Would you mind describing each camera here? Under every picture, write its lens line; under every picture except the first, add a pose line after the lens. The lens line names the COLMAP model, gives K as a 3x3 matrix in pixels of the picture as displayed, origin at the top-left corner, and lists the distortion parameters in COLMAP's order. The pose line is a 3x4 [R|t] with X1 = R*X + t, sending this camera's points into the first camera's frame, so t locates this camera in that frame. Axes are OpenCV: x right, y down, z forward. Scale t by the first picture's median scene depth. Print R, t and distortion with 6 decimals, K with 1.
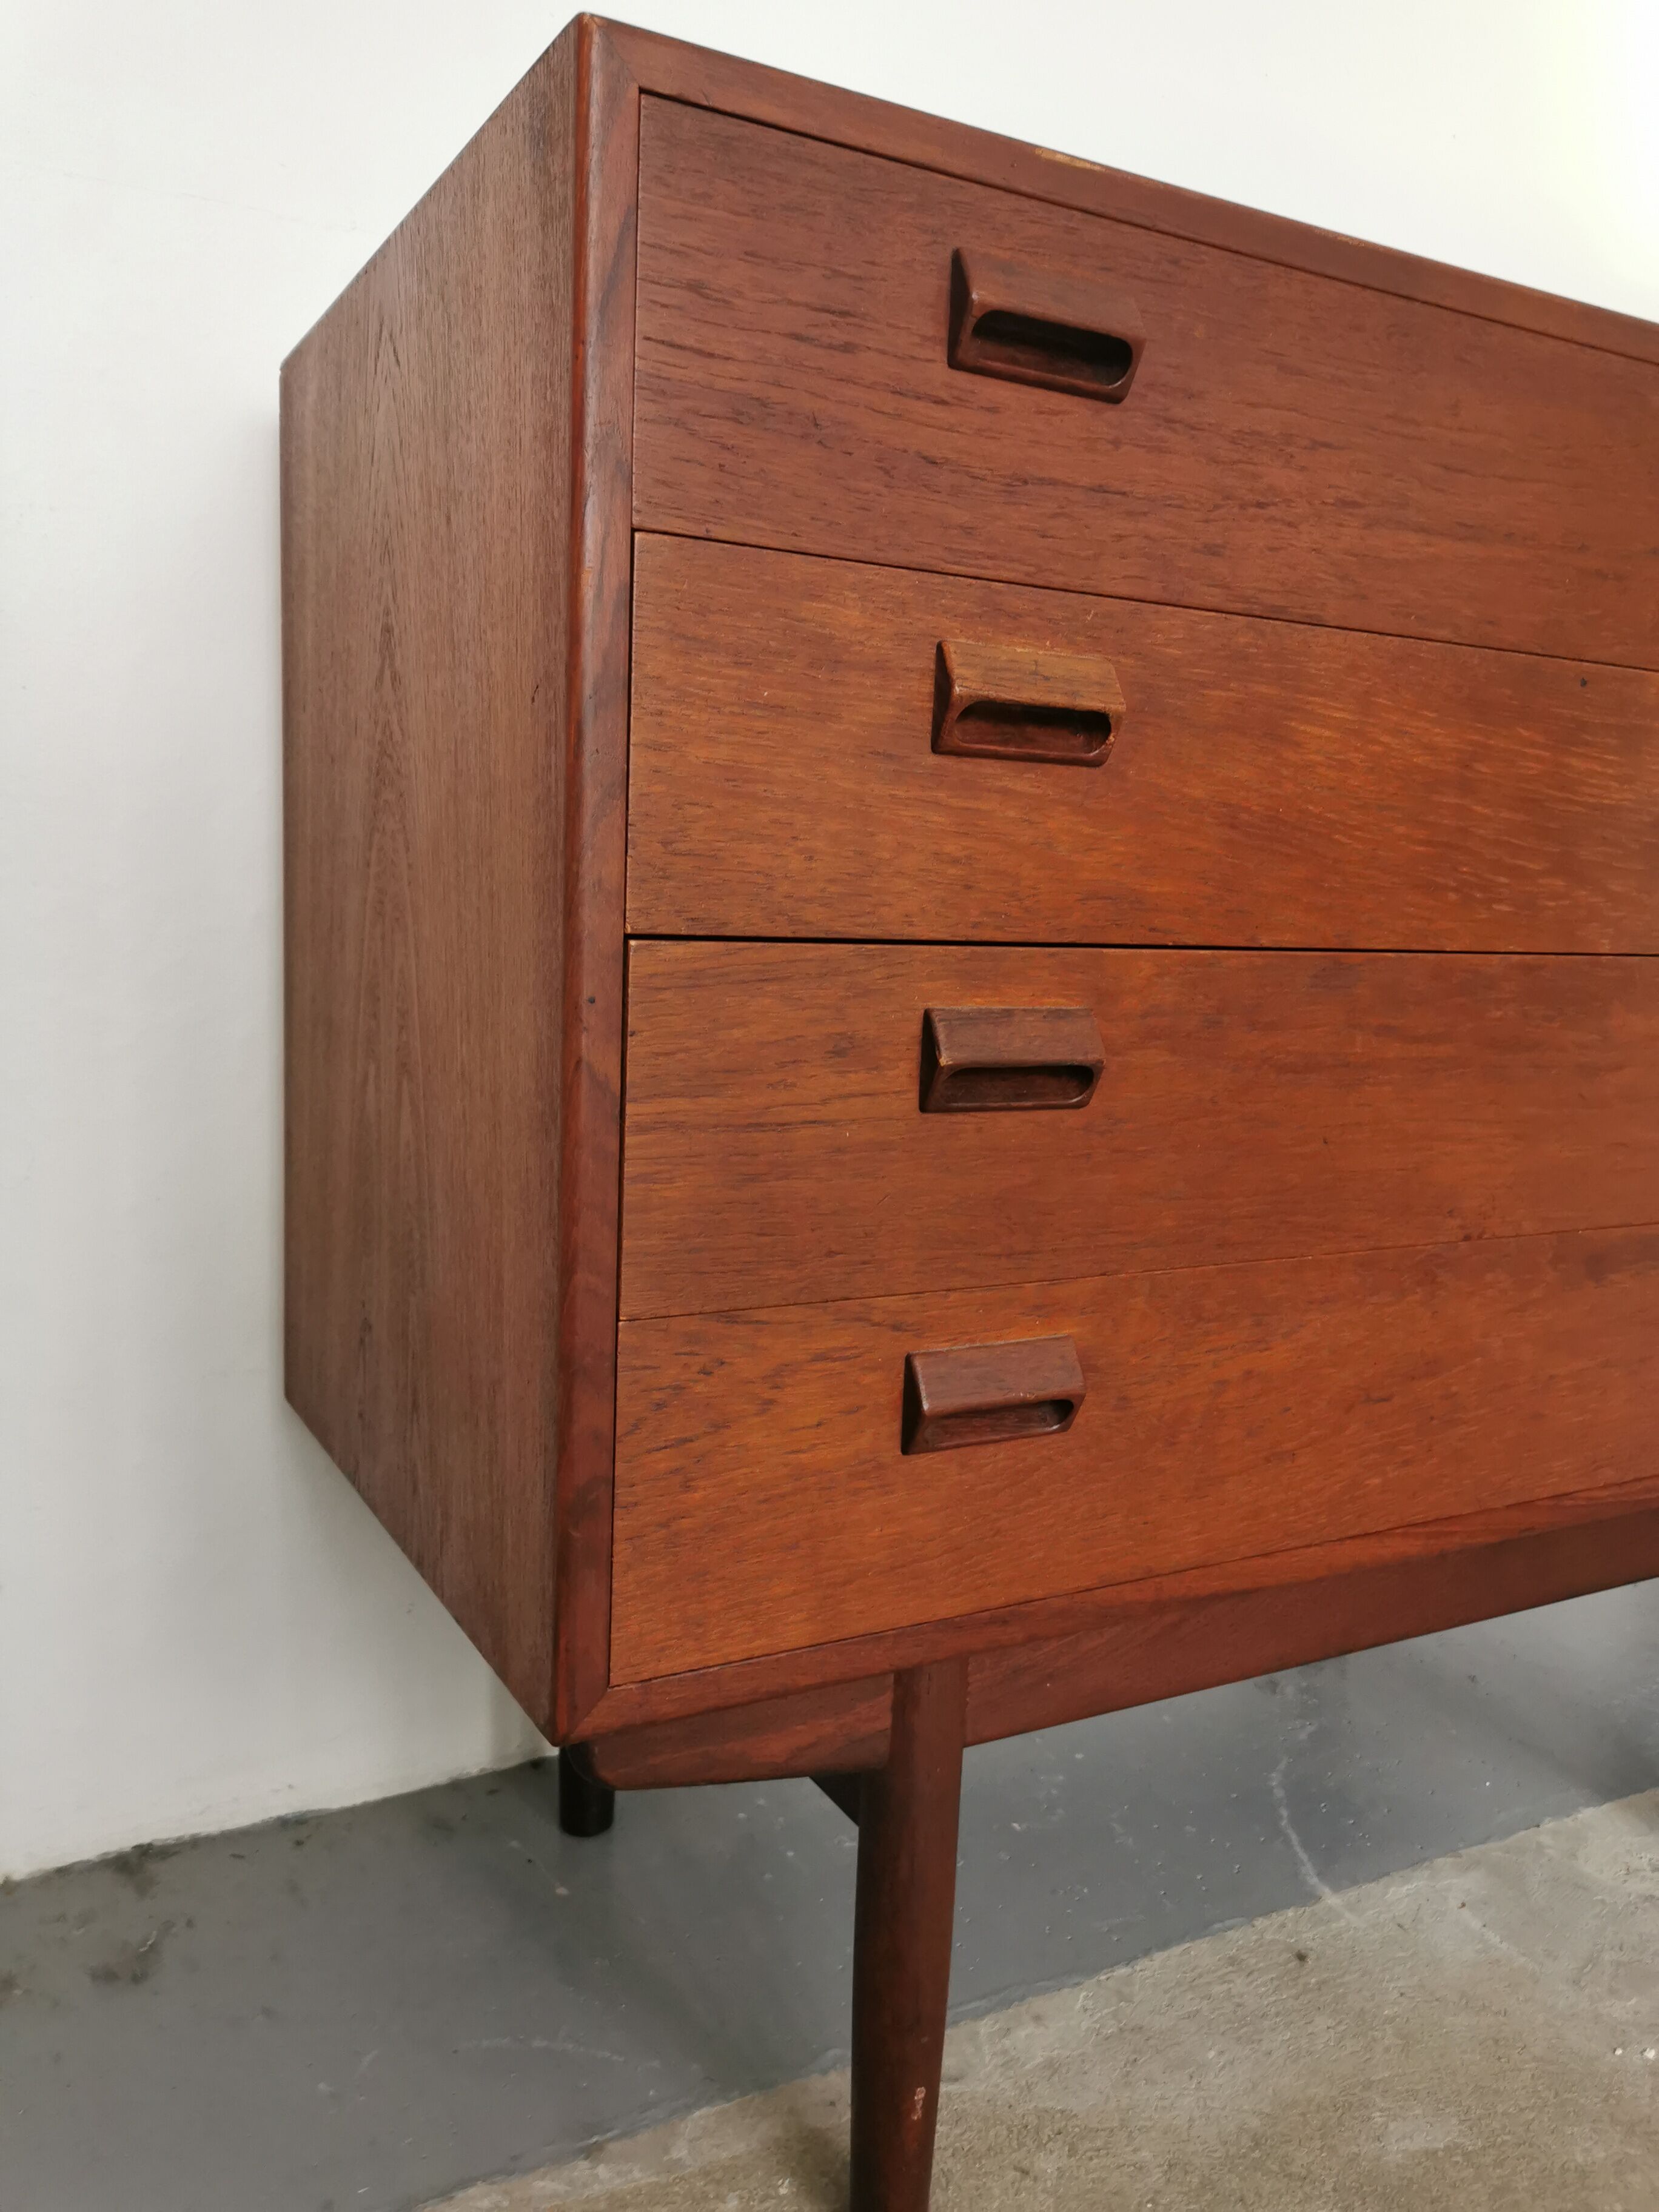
lens RADIAL K [[1727.1, 0, 829.5], [0, 1727.1, 1106.0], [0, 0, 1]] dist [0.042311, -0.036173]
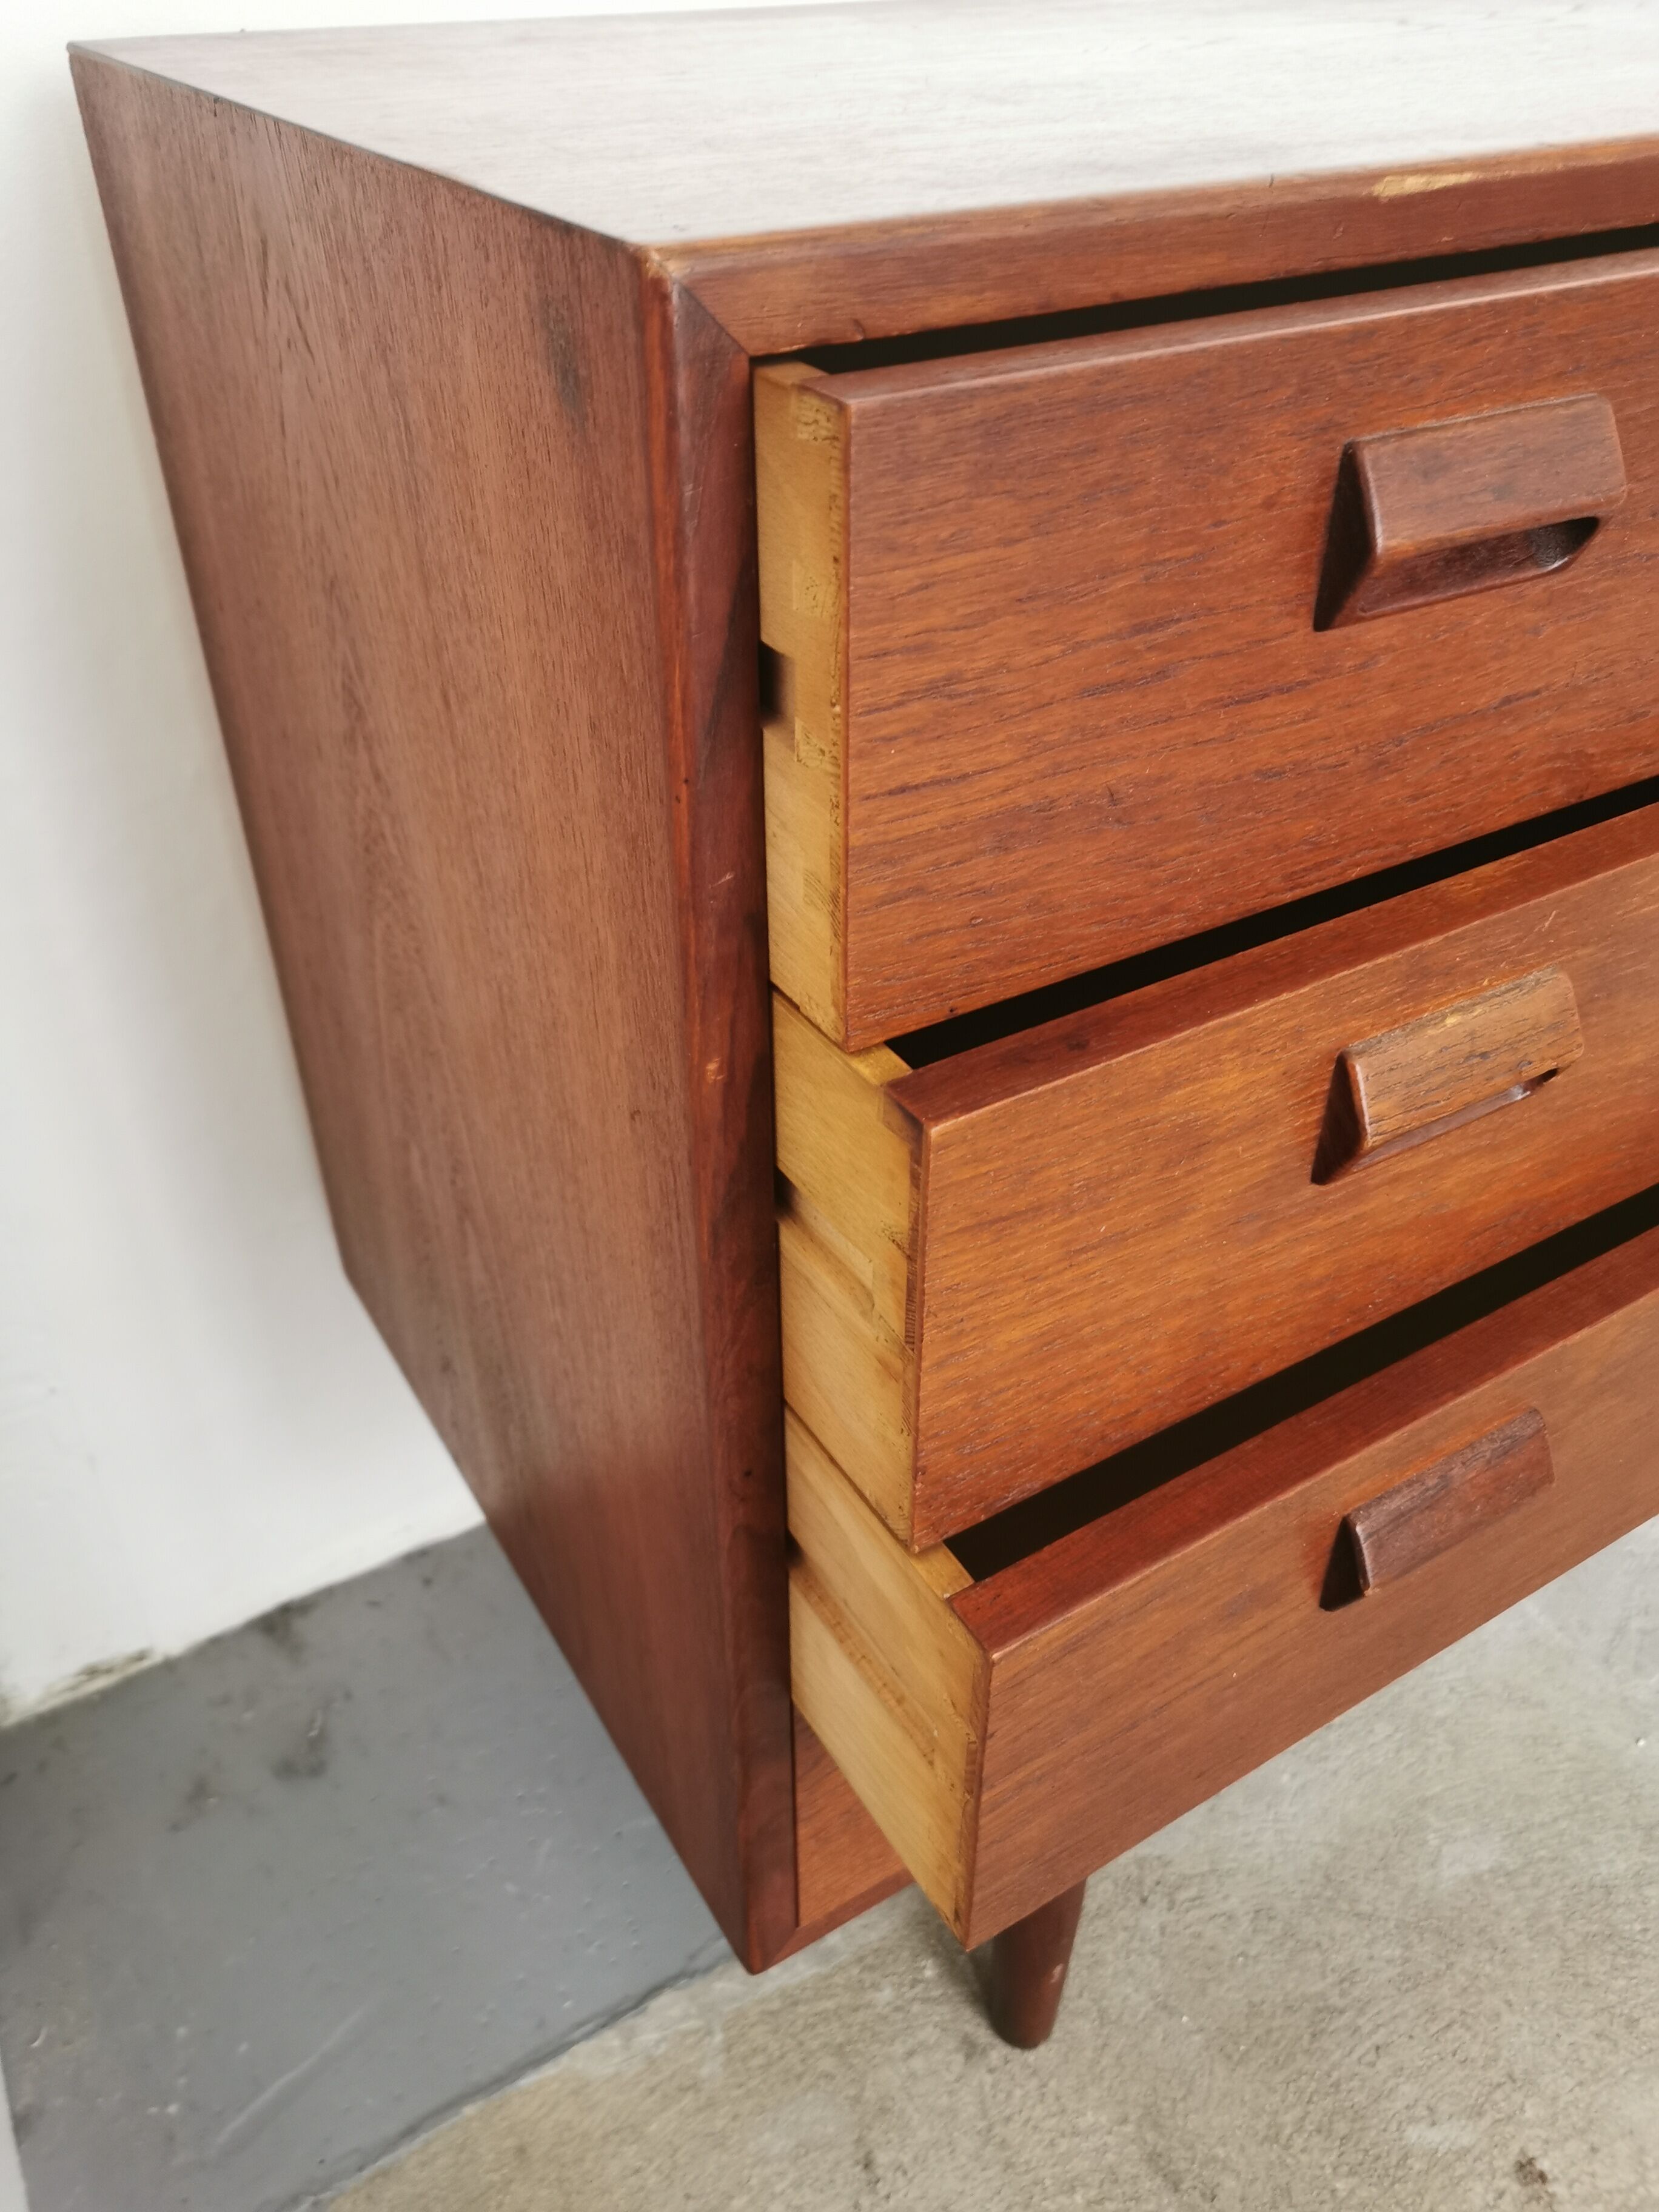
lens RADIAL K [[1746.0, 0, 829.5], [0, 1746.0, 1106.0], [0, 0, 1]] dist [0.004700, -0.005616]
pose [[0.998195, -0.058716, 0.012636, -0.078946], [0.045388, 0.875241, 0.481553, -0.484185], [-0.039335, -0.480110, 0.876326, 0.282271]]
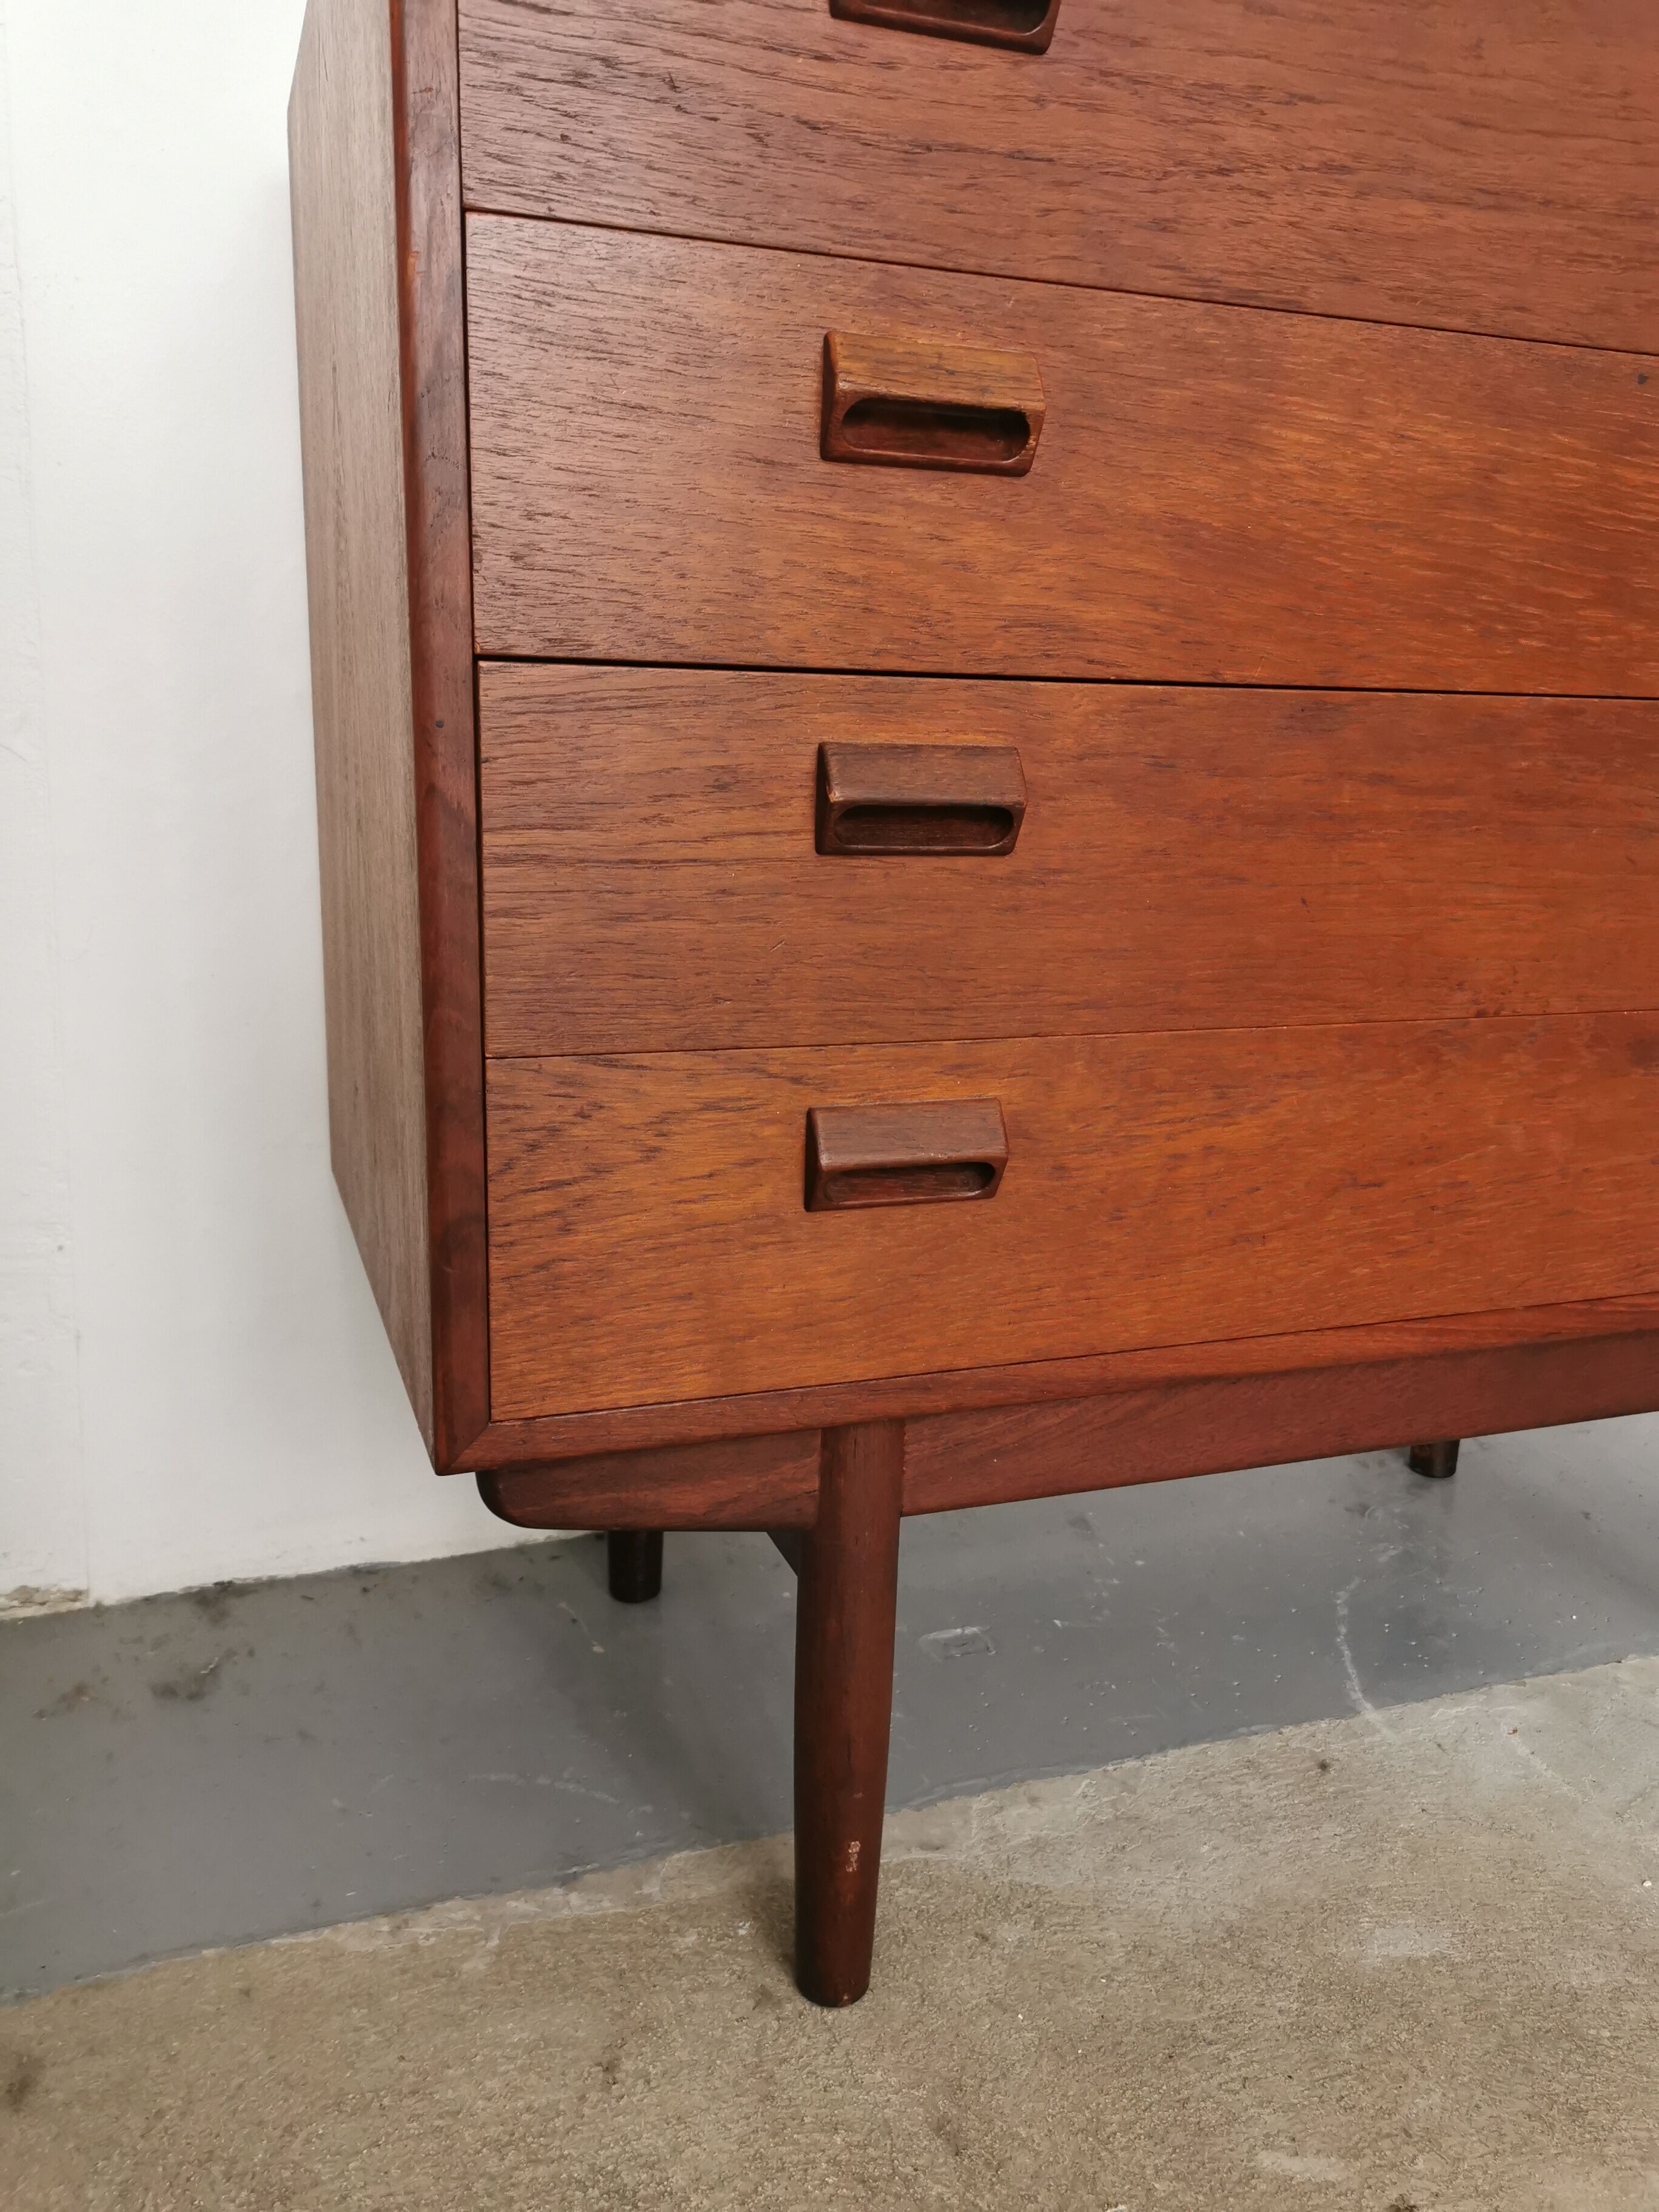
lens RADIAL K [[1721.5, 0, 829.5], [0, 1721.5, 1106.0], [0, 0, 1]] dist [0.059240, -0.071642]
pose [[0.988462, 0.022155, -0.149837, 0.180424], [-0.009075, 0.996130, 0.087425, 0.051771], [0.151194, -0.085056, 0.984838, 0.045999]]
